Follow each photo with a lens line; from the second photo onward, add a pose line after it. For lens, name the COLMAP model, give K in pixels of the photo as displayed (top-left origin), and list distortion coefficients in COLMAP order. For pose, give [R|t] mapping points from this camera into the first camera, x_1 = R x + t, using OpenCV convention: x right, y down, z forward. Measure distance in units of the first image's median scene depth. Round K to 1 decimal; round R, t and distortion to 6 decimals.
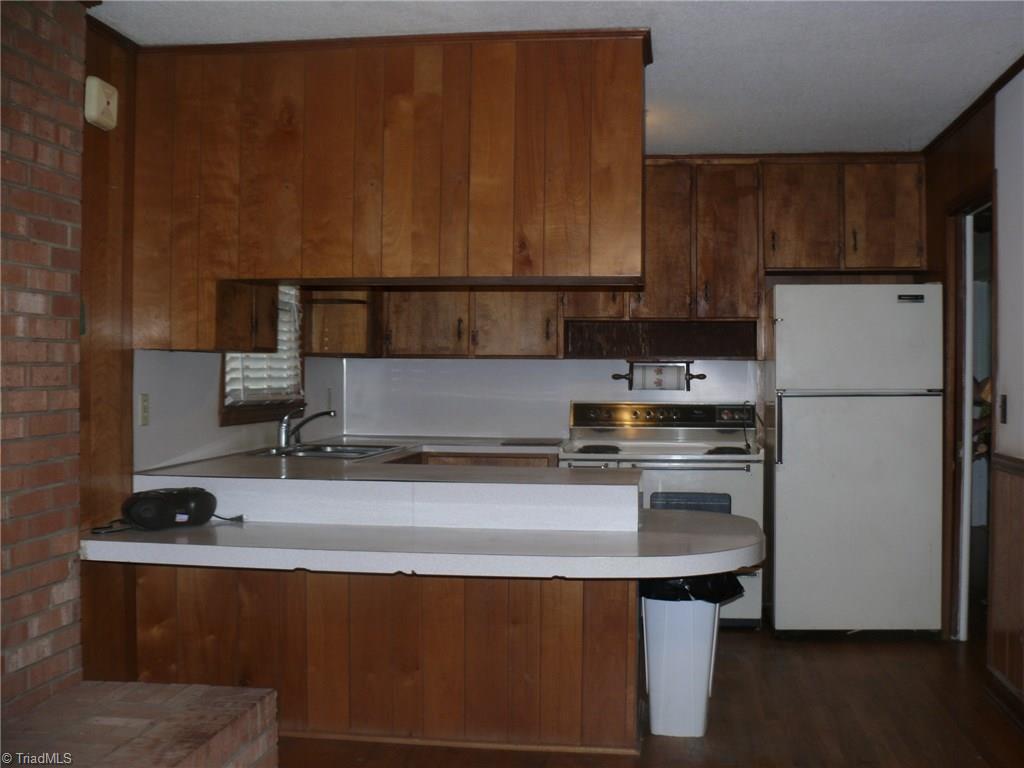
lens RADIAL K [[1090.7, 0, 563.8], [0, 1090.7, 381.2], [0, 0, 1]] dist [-0.194067, 0.251954]
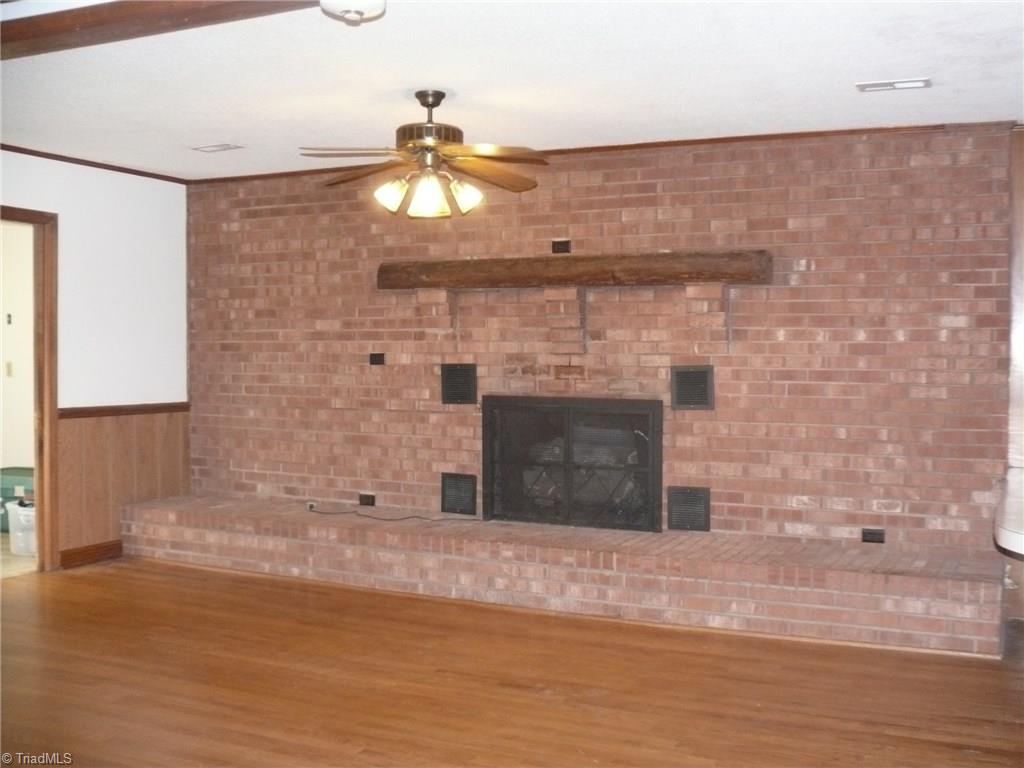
lens RADIAL K [[1090.7, 0, 563.8], [0, 1090.7, 381.2], [0, 0, 1]] dist [-0.194067, 0.251954]
pose [[-0.312328, 0.025527, -0.949631, 0.890415], [-0.015917, 0.999358, 0.032099, -0.014513], [0.949841, 0.025140, -0.311722, 0.620499]]
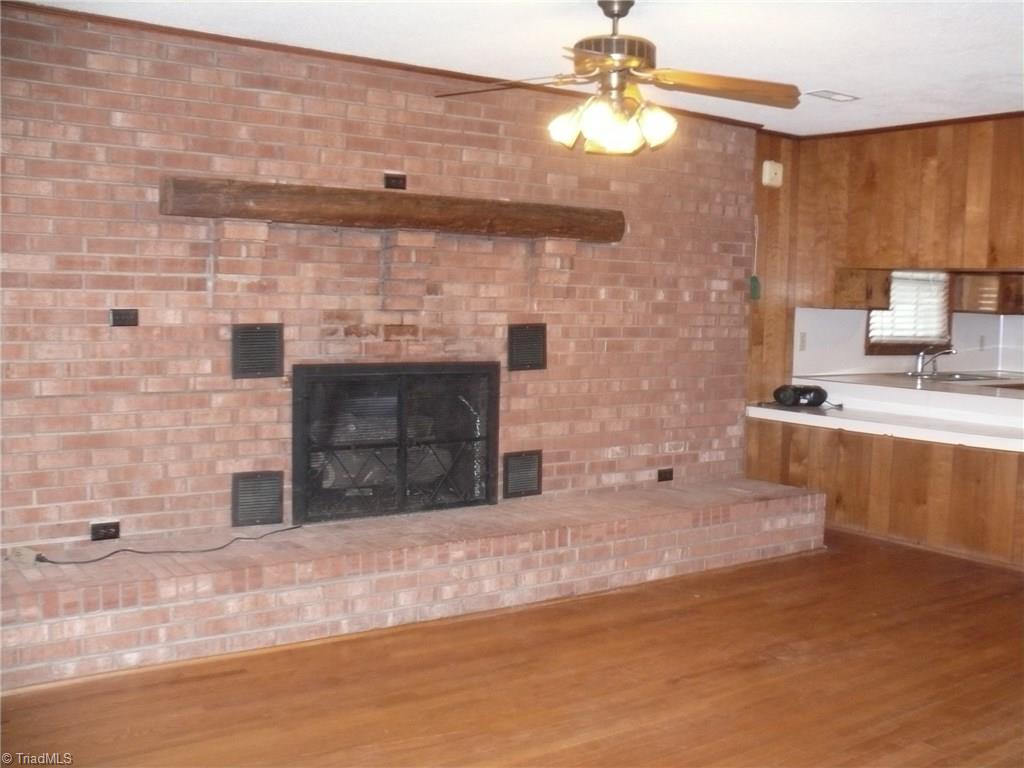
lens RADIAL K [[1090.7, 0, 563.8], [0, 1090.7, 381.2], [0, 0, 1]] dist [-0.194067, 0.251954]
pose [[0.683075, 0.064713, -0.727476, 0.546349], [-0.028202, 0.997661, 0.062267, -0.007058], [0.729804, -0.022017, 0.683302, -0.434882]]
